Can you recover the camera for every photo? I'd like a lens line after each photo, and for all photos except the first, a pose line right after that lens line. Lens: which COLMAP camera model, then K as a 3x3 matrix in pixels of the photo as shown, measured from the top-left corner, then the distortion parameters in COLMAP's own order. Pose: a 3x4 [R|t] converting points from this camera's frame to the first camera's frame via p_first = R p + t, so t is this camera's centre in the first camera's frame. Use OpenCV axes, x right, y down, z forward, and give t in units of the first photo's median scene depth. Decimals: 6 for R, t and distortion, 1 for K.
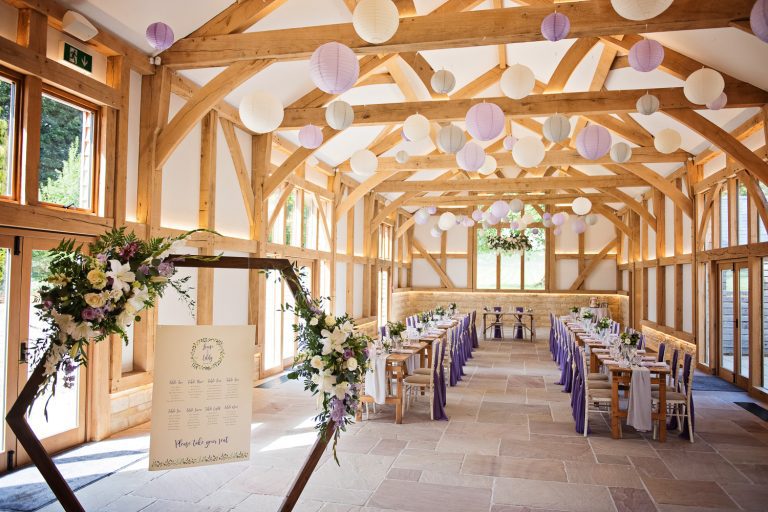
lens RADIAL K [[589.3, 0, 384.0], [0, 589.3, 256.0], [0, 0, 1]] dist [-0.000803, -0.000796]
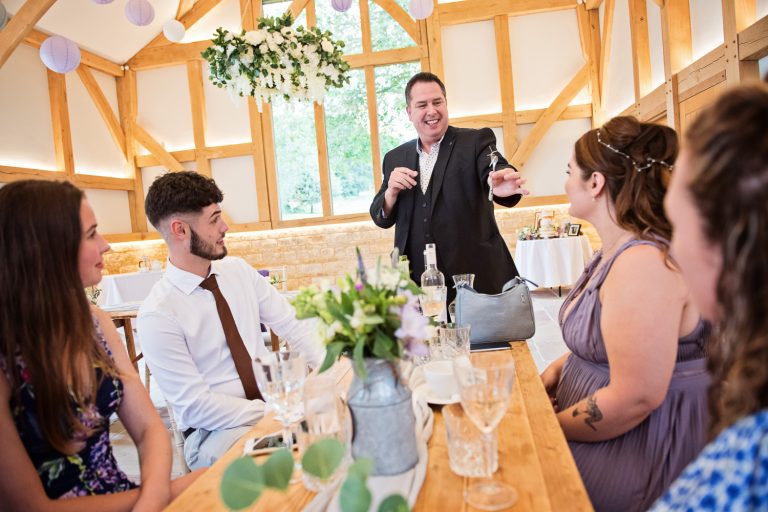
lens RADIAL K [[530.1, 0, 384.0], [0, 530.1, 256.0], [0, 0, 1]] dist [-0.041148, 0.000152]
pose [[0.992956, -0.101629, 0.060903, 0.212072], [0.095247, 0.990433, 0.099849, 0.050813], [-0.070468, -0.093345, 0.993137, 0.619073]]
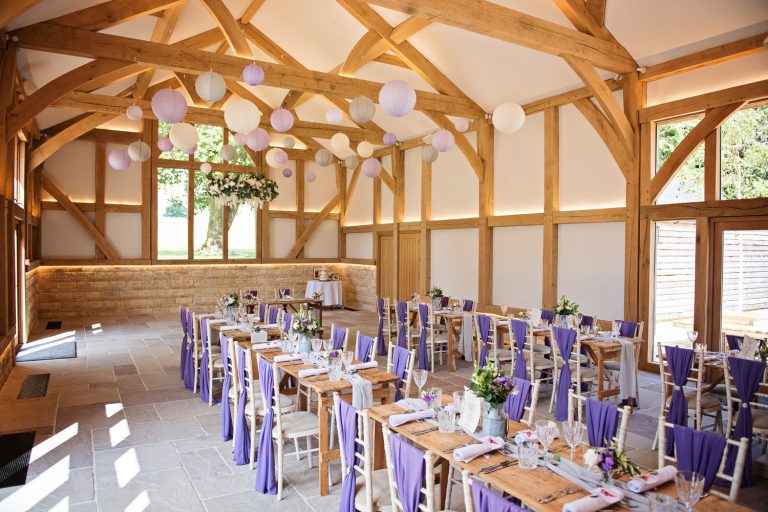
lens RADIAL K [[530.1, 0, 384.0], [0, 530.1, 256.0], [0, 0, 1]] dist [-0.041148, 0.000152]
pose [[0.722319, -0.018229, 0.691320, -0.066707], [-0.022888, 0.998475, 0.050242, 0.016836], [-0.691181, -0.052114, 0.720800, 0.415481]]
